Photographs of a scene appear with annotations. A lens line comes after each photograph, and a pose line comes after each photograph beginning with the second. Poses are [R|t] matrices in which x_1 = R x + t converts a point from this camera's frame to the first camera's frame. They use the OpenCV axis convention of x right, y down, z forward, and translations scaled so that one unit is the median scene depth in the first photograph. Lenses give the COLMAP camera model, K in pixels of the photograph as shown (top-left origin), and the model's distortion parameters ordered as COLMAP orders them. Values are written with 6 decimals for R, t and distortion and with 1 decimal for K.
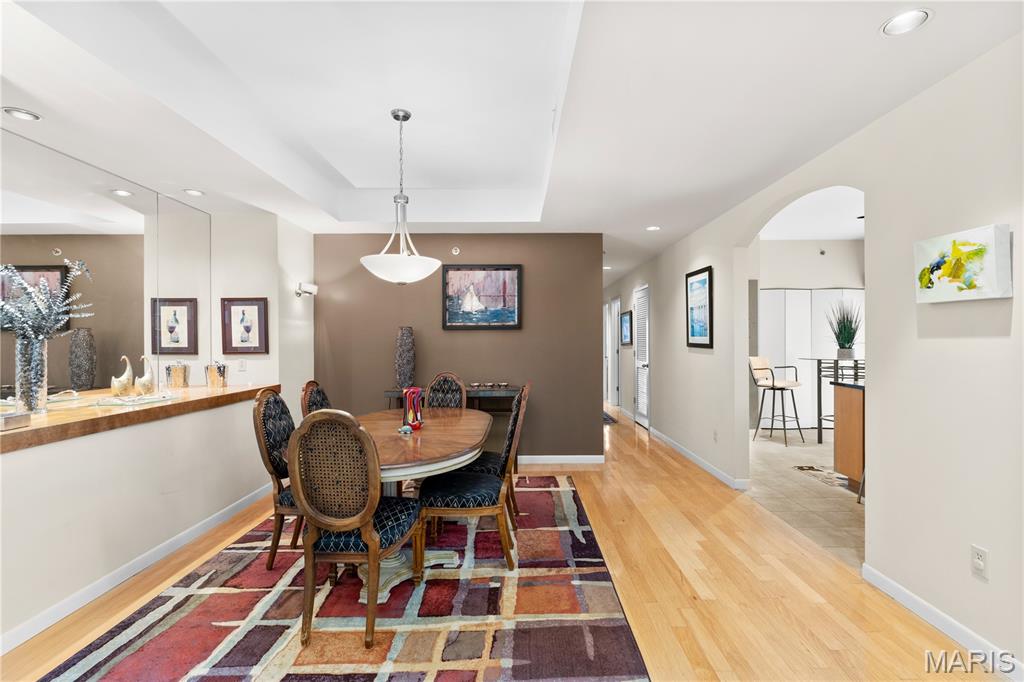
lens RADIAL K [[472.0, 0, 521.6], [0, 472.0, 342.5], [0, 0, 1]] dist [0.001034, -0.000339]
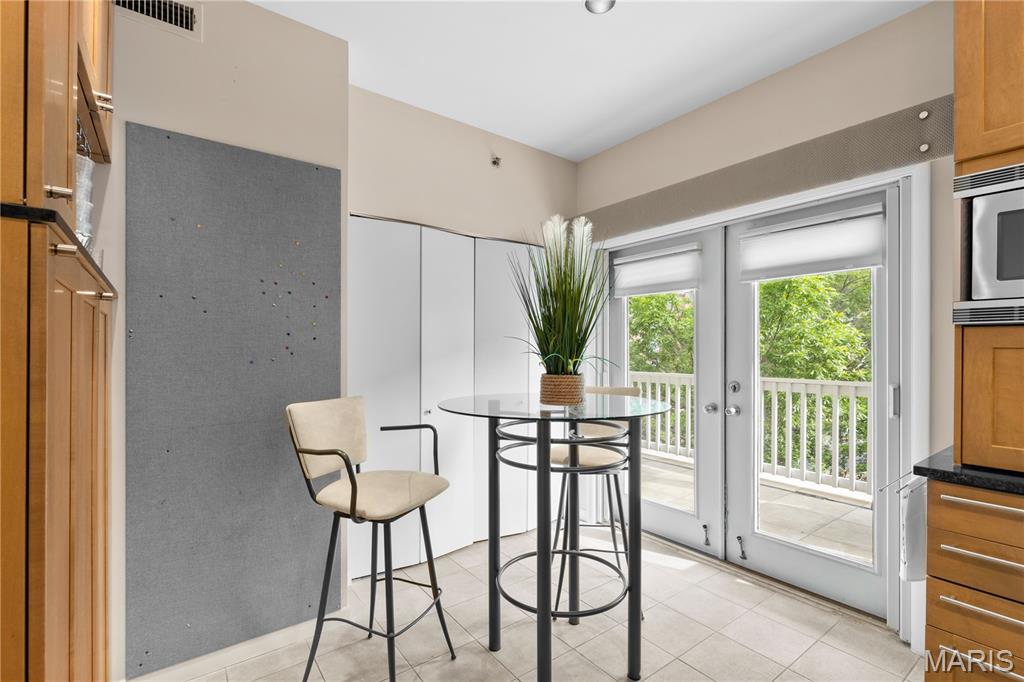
lens RADIAL K [[463.2, 0, 512.3], [0, 463.2, 347.0], [0, 0, 1]] dist [0.000089, -0.000248]
pose [[0.809525, 0.008658, 0.587021, 0.450445], [-0.002798, 0.999937, -0.010889, -0.002530], [-0.587079, 0.007173, 0.809498, 0.729936]]
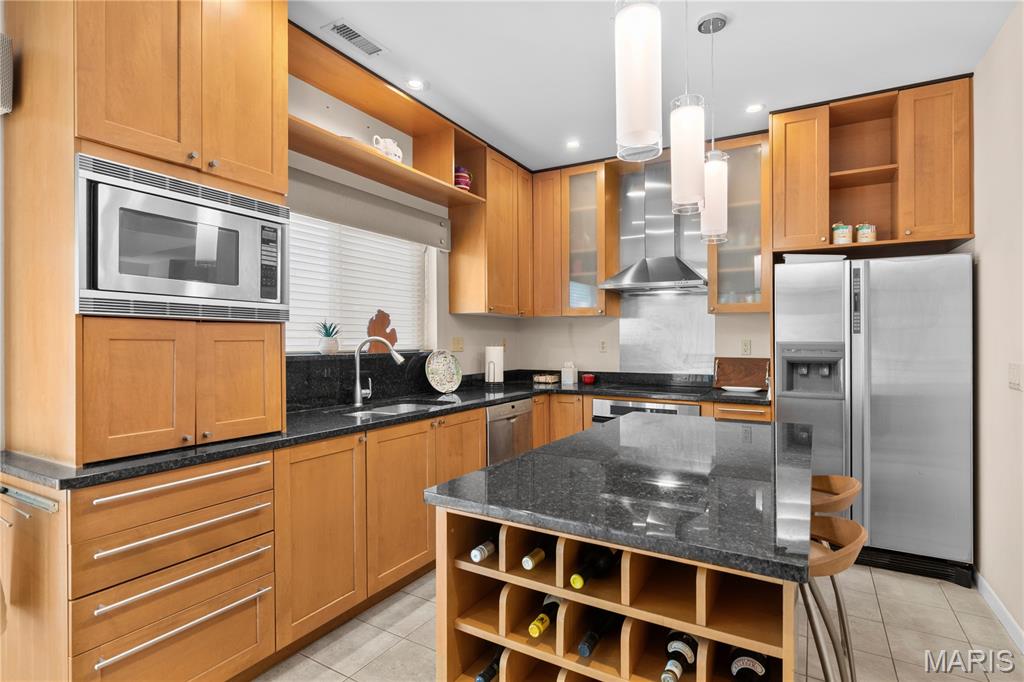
lens RADIAL K [[495.3, 0, 512.0], [0, 495.3, 341.0], [0, 0, 1]] dist [-0.001562, -0.000210]
pose [[-0.849520, 0.001531, 0.527554, 0.481127], [0.002865, 0.999994, 0.001712, -0.004498], [-0.527548, 0.002966, -0.849520, 0.889180]]
